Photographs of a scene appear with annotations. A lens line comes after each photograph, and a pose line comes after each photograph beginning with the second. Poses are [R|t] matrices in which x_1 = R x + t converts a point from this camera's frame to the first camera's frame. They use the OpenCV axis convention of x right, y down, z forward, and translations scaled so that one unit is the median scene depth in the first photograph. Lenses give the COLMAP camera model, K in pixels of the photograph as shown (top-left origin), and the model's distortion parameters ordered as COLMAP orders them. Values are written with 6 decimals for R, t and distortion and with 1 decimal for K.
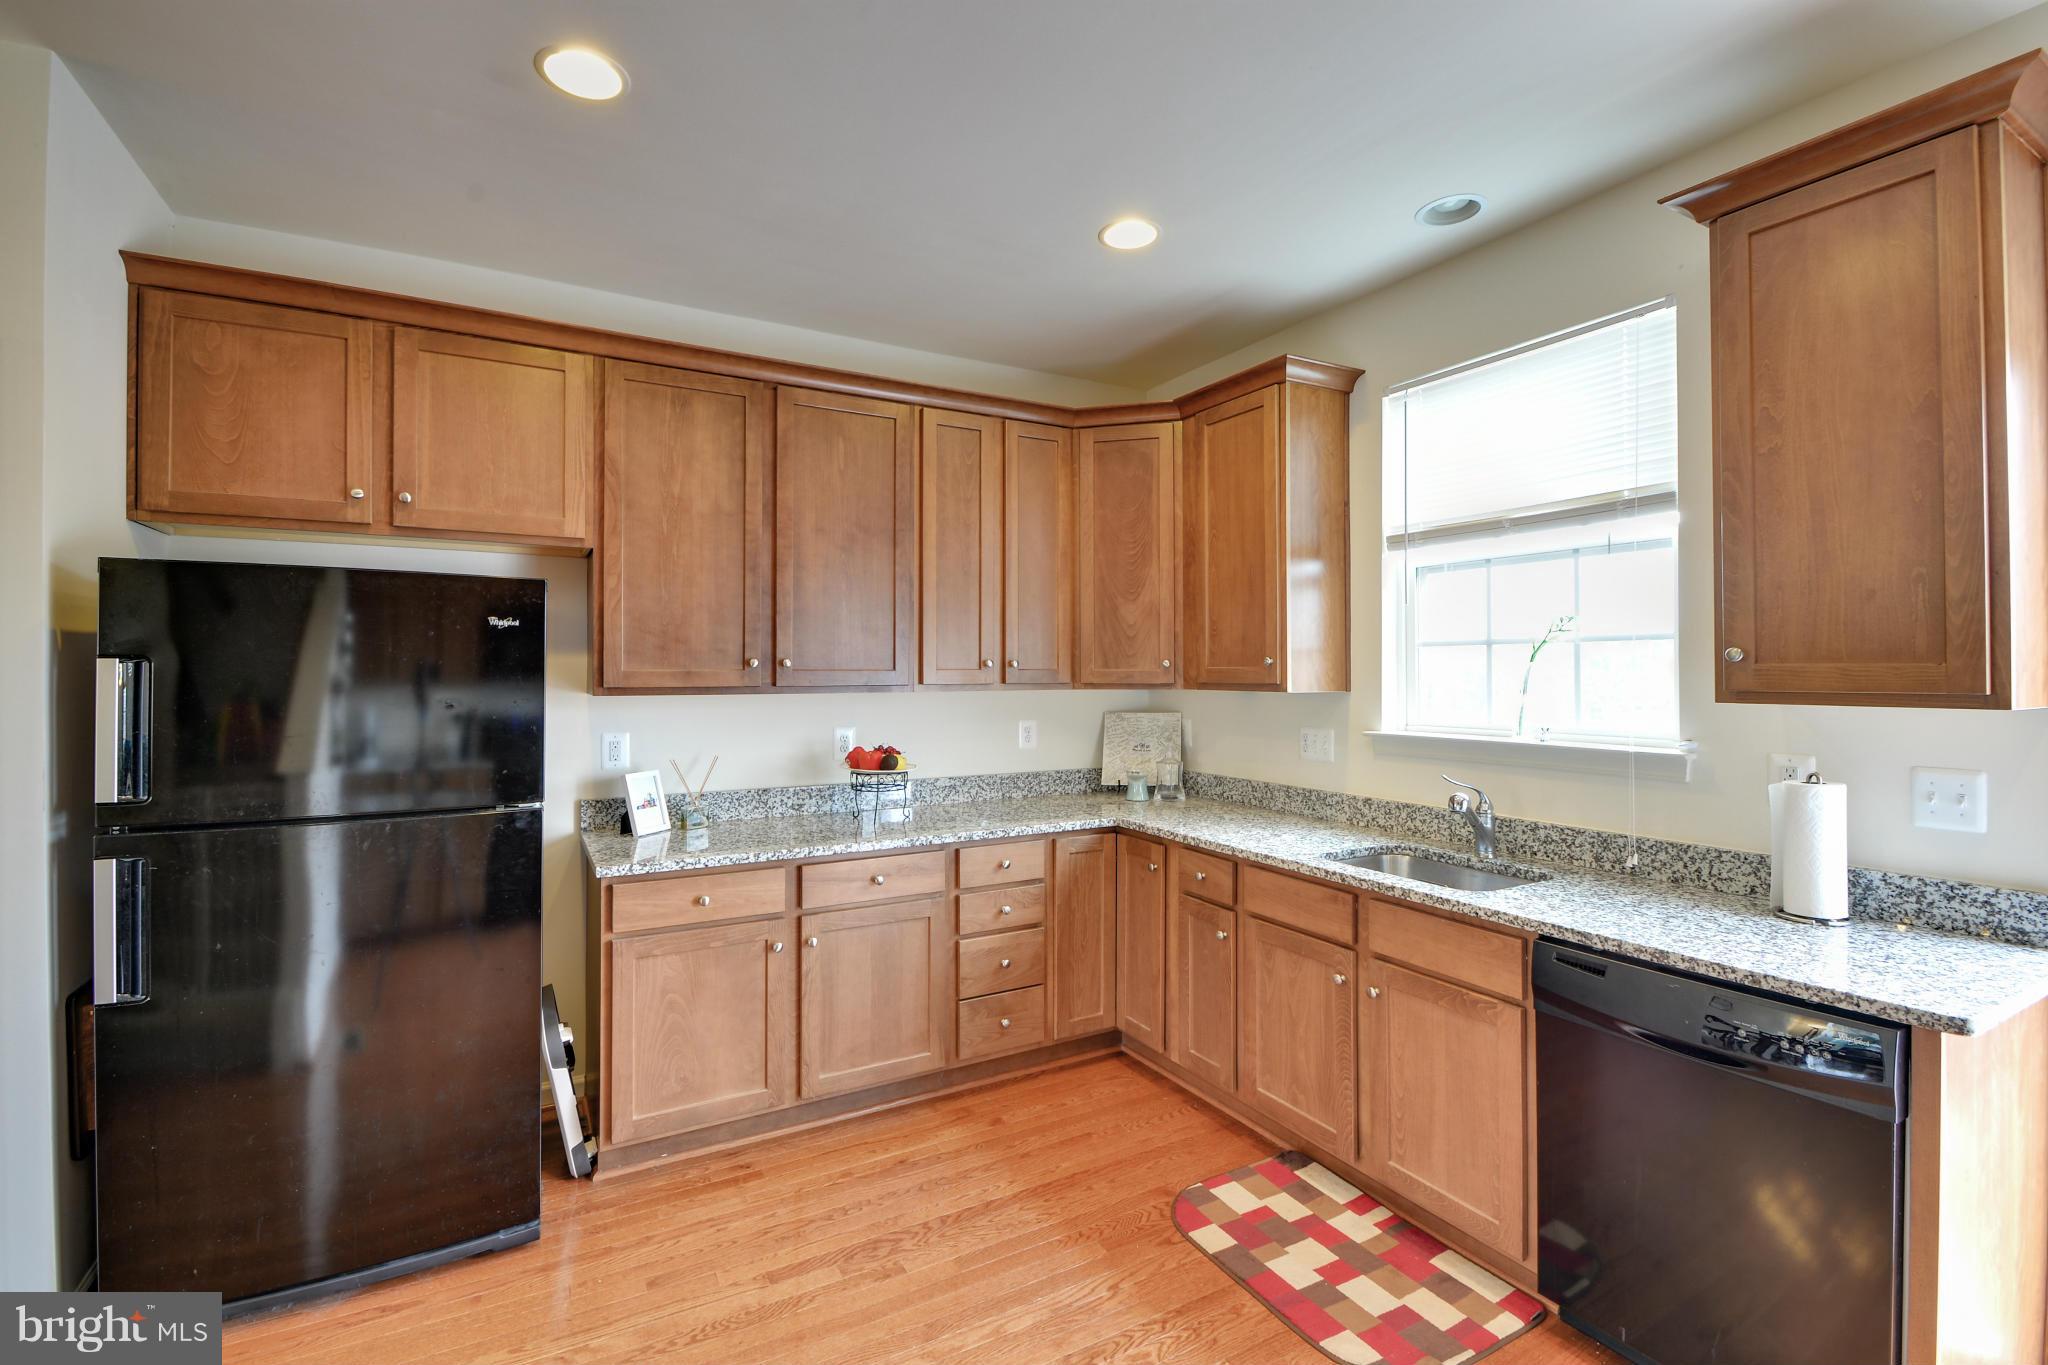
lens RADIAL K [[908.7, 0, 1014.9], [0, 908.7, 661.7], [0, 0, 1]] dist [0.000983, -0.000028]
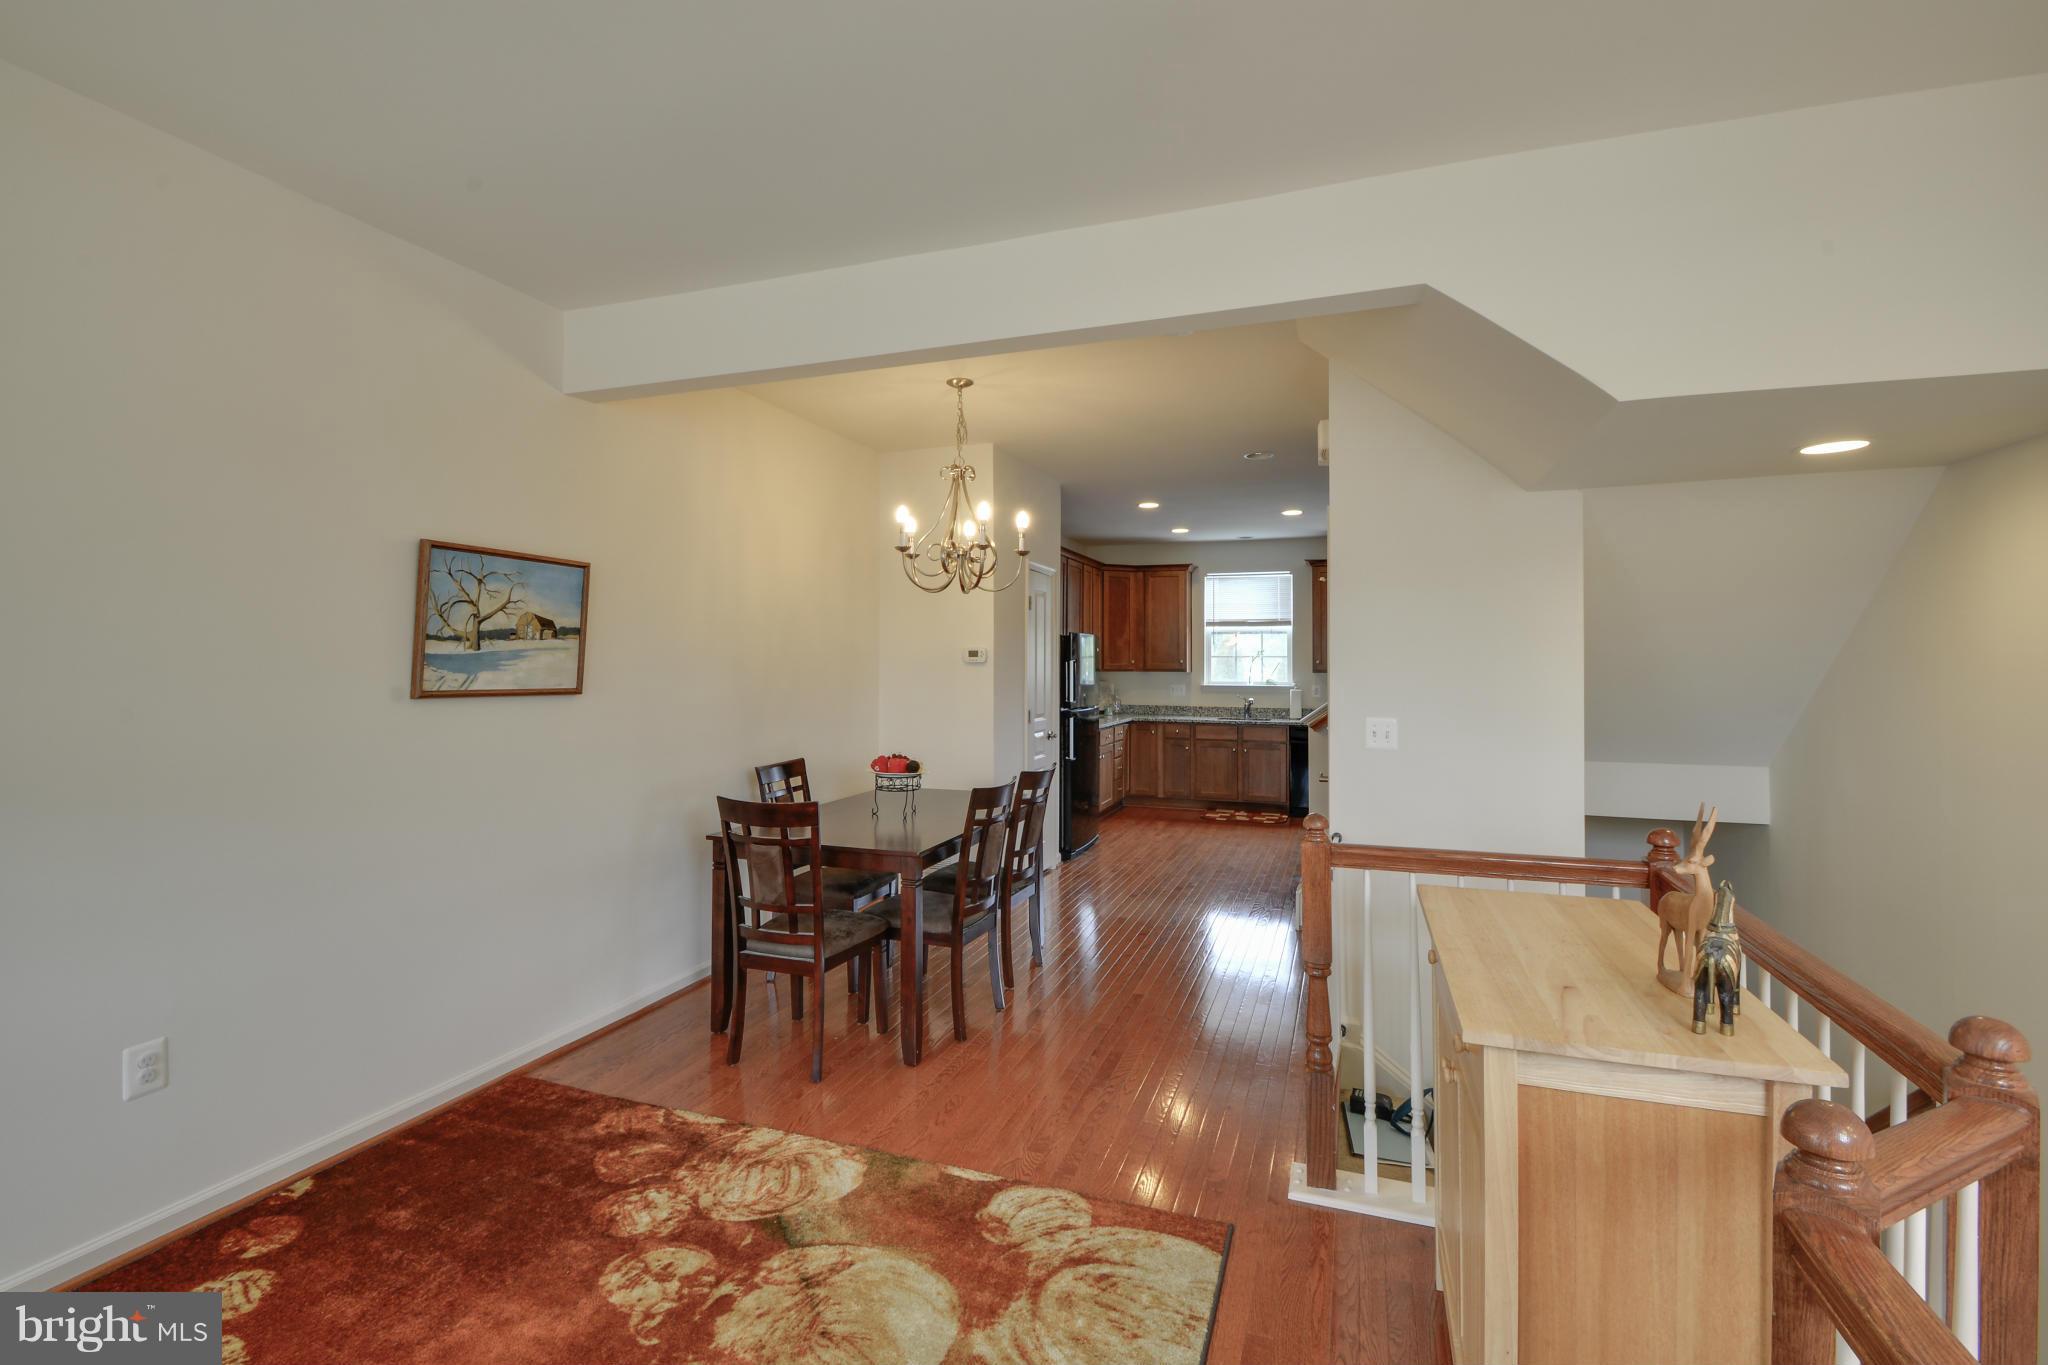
lens RADIAL K [[903.1, 0, 1021.2], [0, 903.1, 646.5], [0, 0, 1]] dist [-0.015093, -0.000189]
pose [[0.755843, 0.016754, 0.654538, -2.293064], [-0.011975, 0.999859, -0.011764, -0.010661], [-0.654643, 0.001054, 0.755937, -1.012393]]
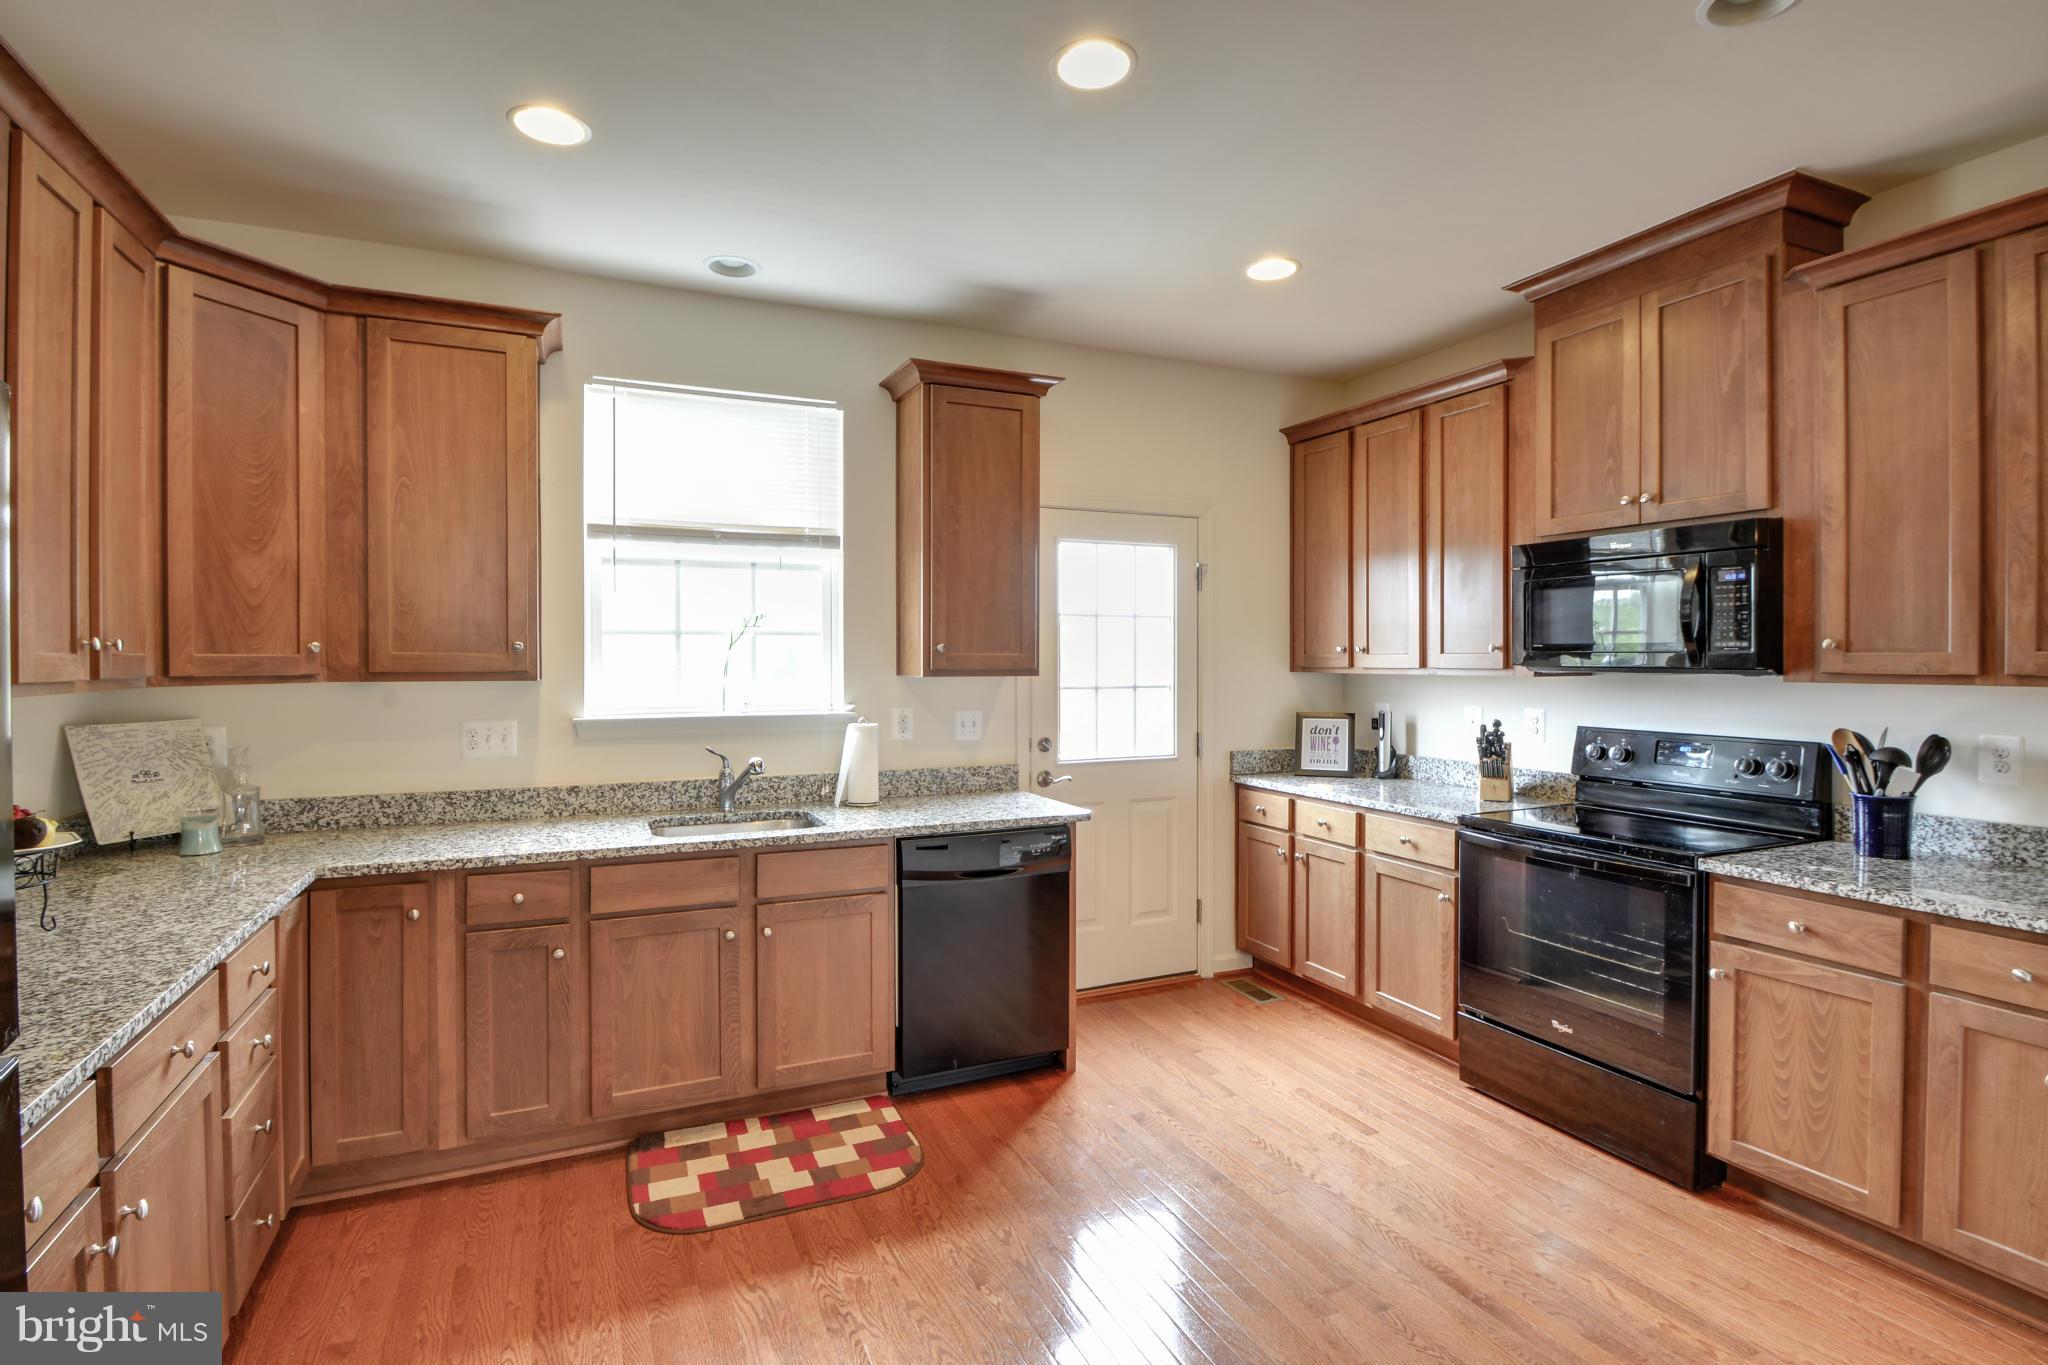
lens RADIAL K [[966.8, 0, 1006.9], [0, 966.8, 665.7], [0, 0, 1]] dist [0.001415, -0.010563]
pose [[0.095850, -0.006515, 0.995374, -0.671450], [-0.010956, 0.999911, 0.007599, 0.006781], [-0.995336, -0.011634, 0.095770, 0.476580]]
